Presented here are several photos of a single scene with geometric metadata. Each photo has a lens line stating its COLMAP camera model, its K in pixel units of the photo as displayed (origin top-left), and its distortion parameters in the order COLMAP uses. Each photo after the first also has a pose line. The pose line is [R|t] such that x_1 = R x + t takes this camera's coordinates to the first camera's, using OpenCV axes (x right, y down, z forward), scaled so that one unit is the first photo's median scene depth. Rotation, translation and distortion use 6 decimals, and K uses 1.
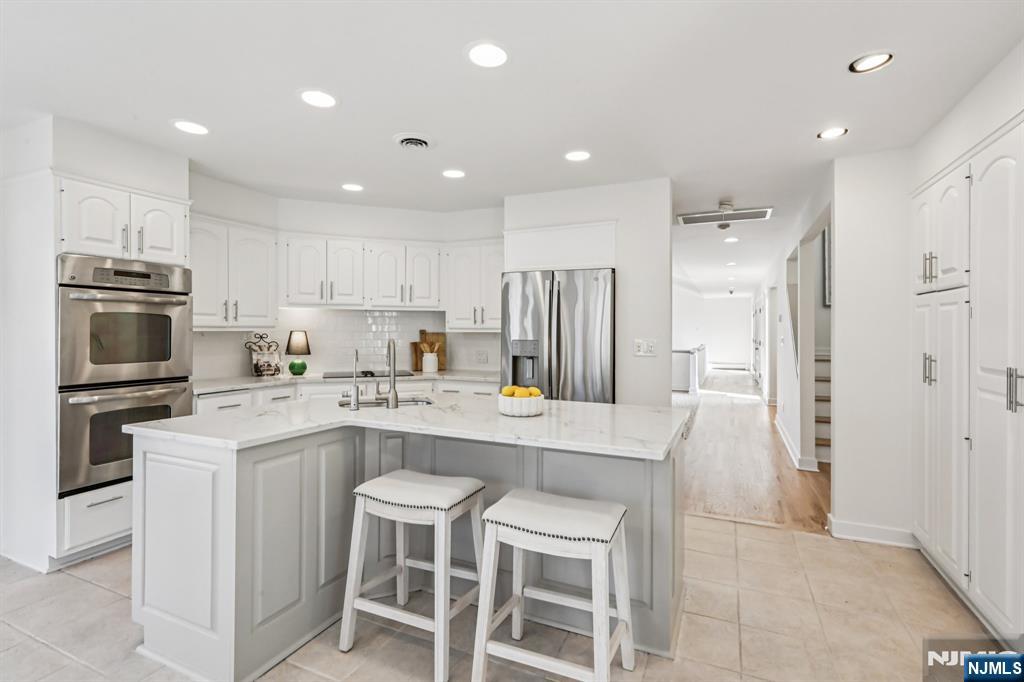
lens RADIAL K [[479.0, 0, 515.8], [0, 479.0, 333.0], [0, 0, 1]] dist [0.001703, 0.000313]
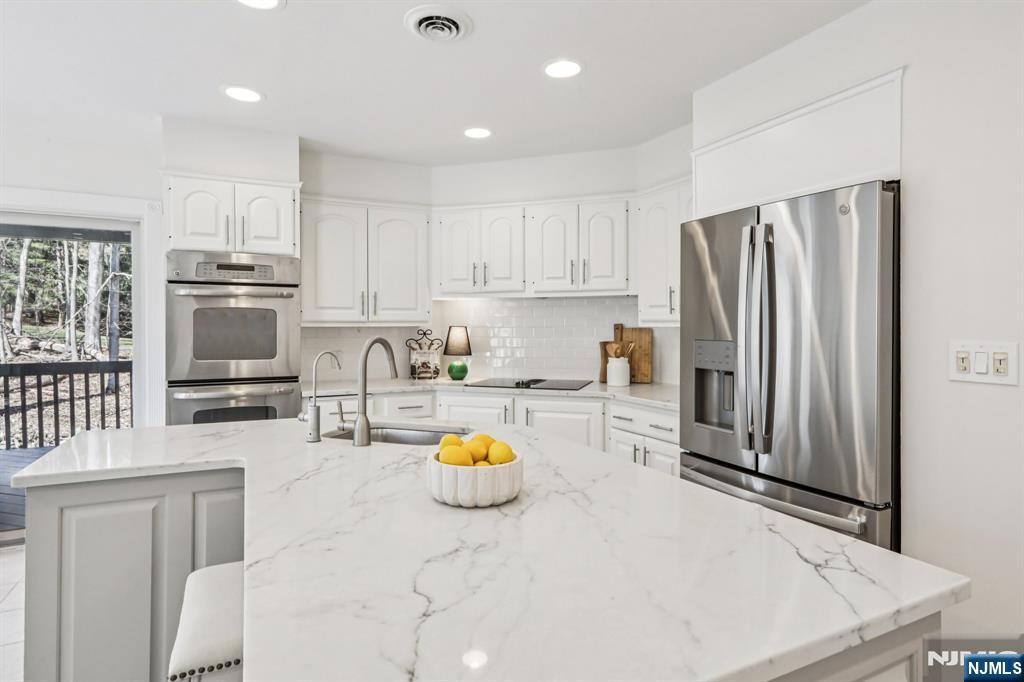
lens RADIAL K [[546.7, 0, 514.6], [0, 546.7, 333.1], [0, 0, 1]] dist [-0.002647, -0.000322]
pose [[0.777779, 0.003198, -0.628530, 0.246447], [0.001490, 0.999975, 0.006931, 0.001602], [0.628536, -0.006327, 0.777755, 0.387493]]
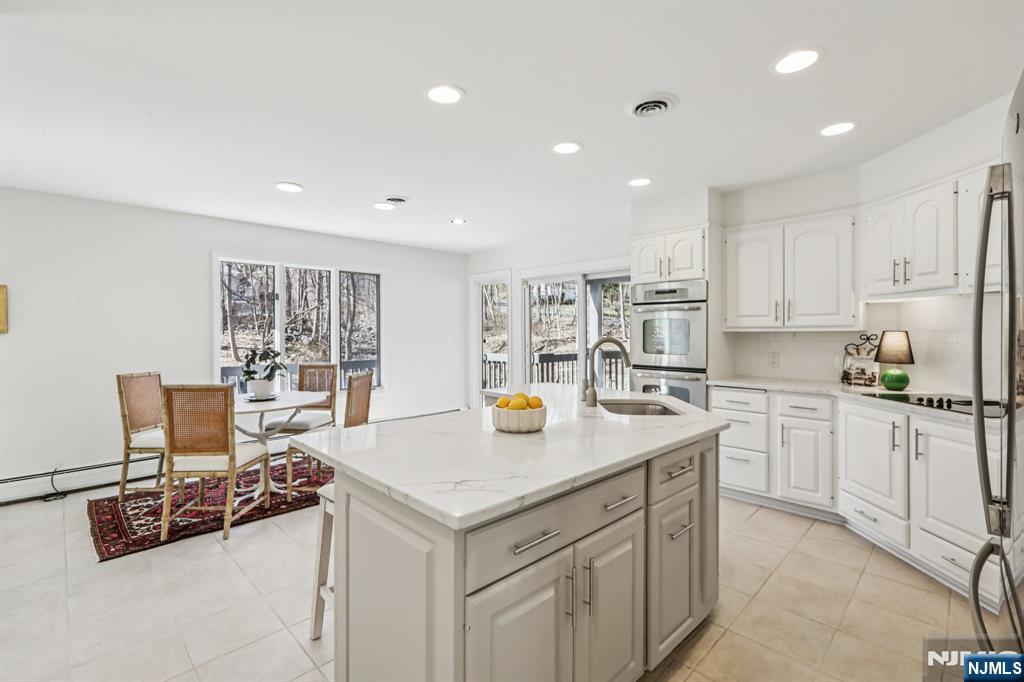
lens RADIAL K [[462.9, 0, 503.9], [0, 462.9, 337.3], [0, 0, 1]] dist [-0.000692, -0.000035]
pose [[-0.363921, 0.006906, -0.931404, 0.502450], [-0.001227, 0.999968, 0.007894, 0.001393], [0.931429, 0.004015, -0.363901, 0.815028]]
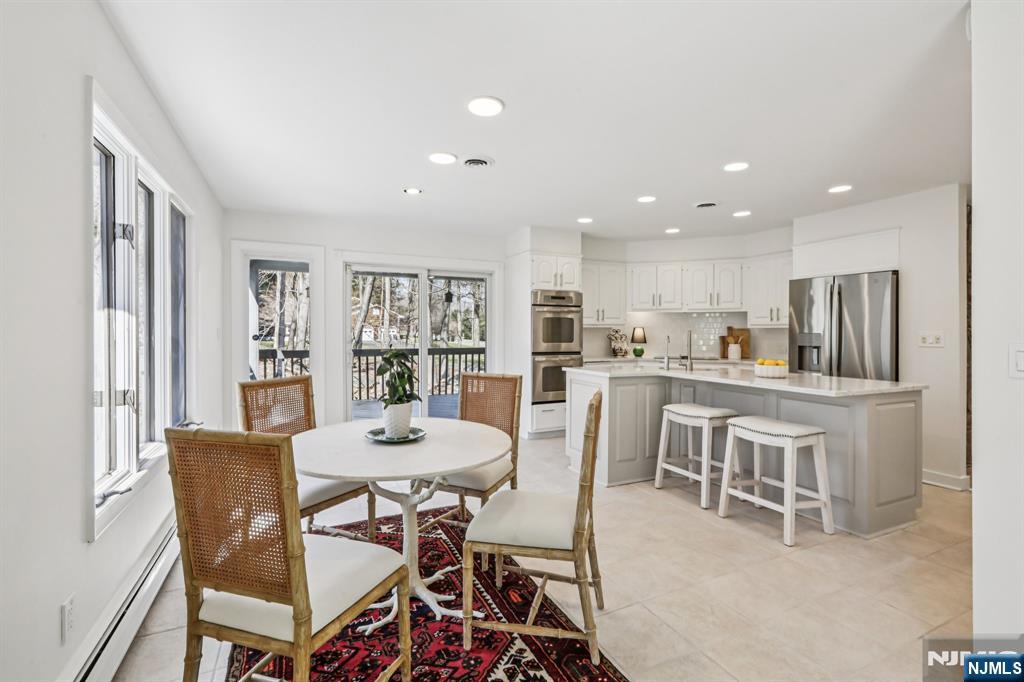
lens RADIAL K [[460.2, 0, 512.4], [0, 460.2, 333.4], [0, 0, 1]] dist [-0.001107, 0.000070]
pose [[0.761908, 0.001299, -0.647683, 0.215640], [-0.003058, 0.999994, -0.001591, 0.021093], [0.647678, 0.003192, 0.761908, -0.430668]]
